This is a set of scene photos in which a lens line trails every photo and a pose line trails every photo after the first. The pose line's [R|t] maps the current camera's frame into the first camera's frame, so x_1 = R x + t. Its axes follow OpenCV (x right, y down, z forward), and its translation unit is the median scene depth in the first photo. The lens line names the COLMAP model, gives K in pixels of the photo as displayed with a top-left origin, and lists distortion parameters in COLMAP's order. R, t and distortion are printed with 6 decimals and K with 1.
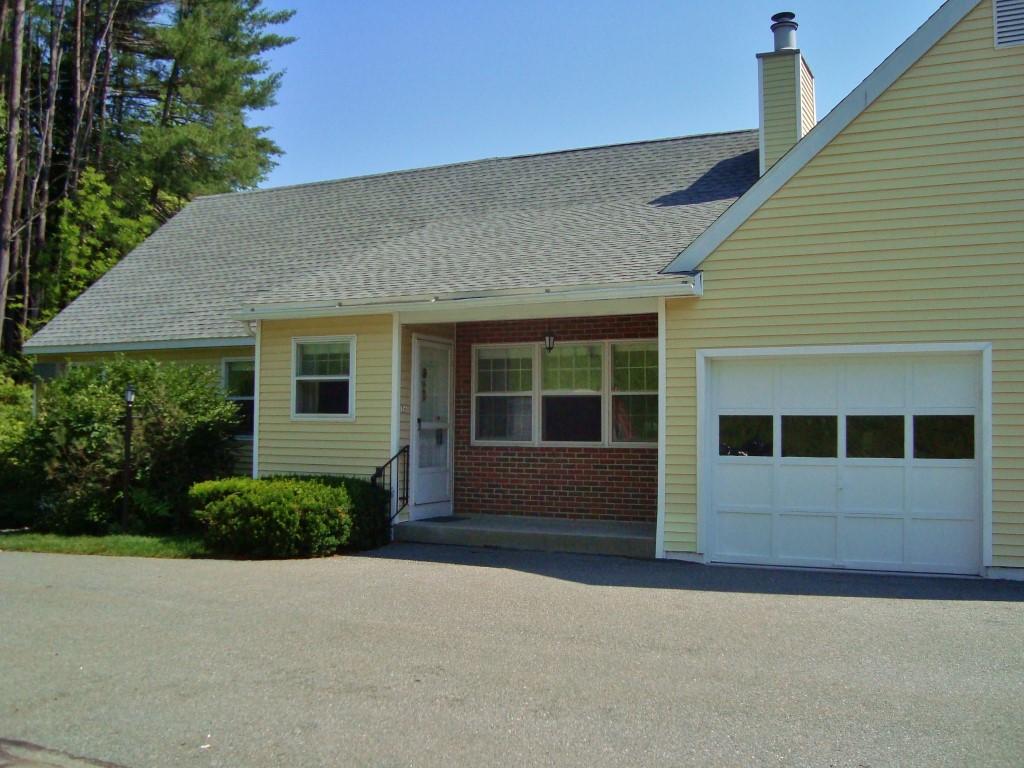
lens RADIAL K [[985.6, 0, 512.0], [0, 985.6, 384.0], [0, 0, 1]] dist [-0.132916, 0.008943]
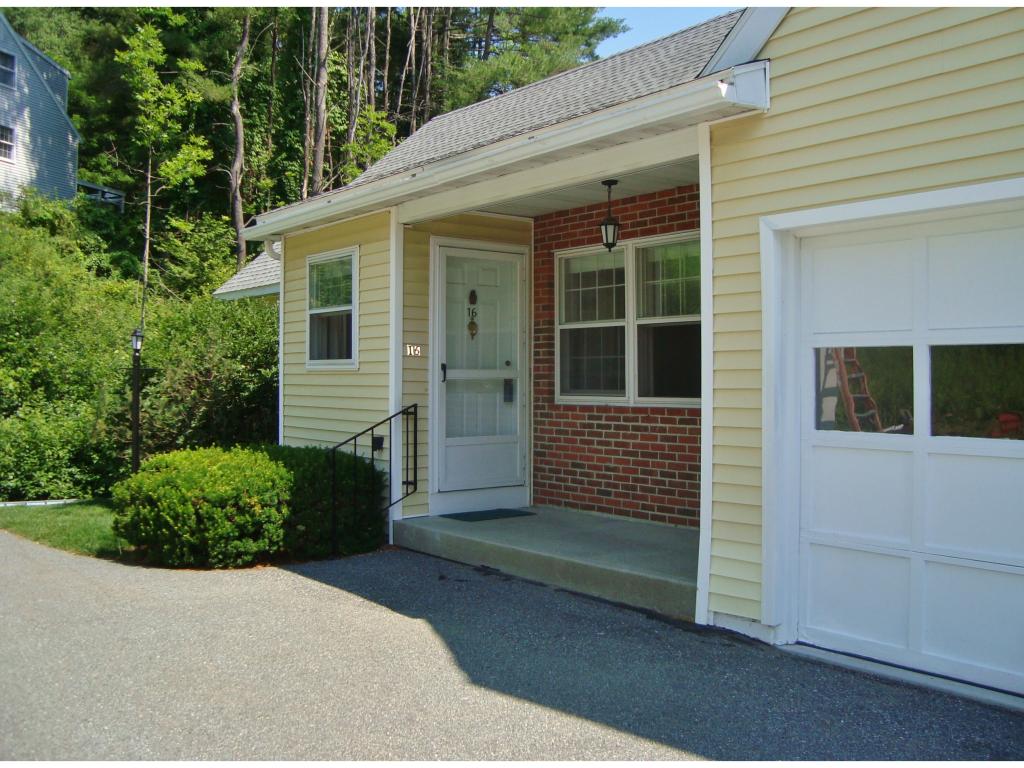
lens RADIAL K [[992.6, 0, 512.0], [0, 992.6, 352.7], [0, 0, 1]] dist [-0.143371, 0.001989]
pose [[0.896096, -0.020650, -0.443380, 0.253085], [0.029331, 0.999489, 0.012731, 0.020551], [0.442890, -0.024413, 0.896243, 0.424633]]
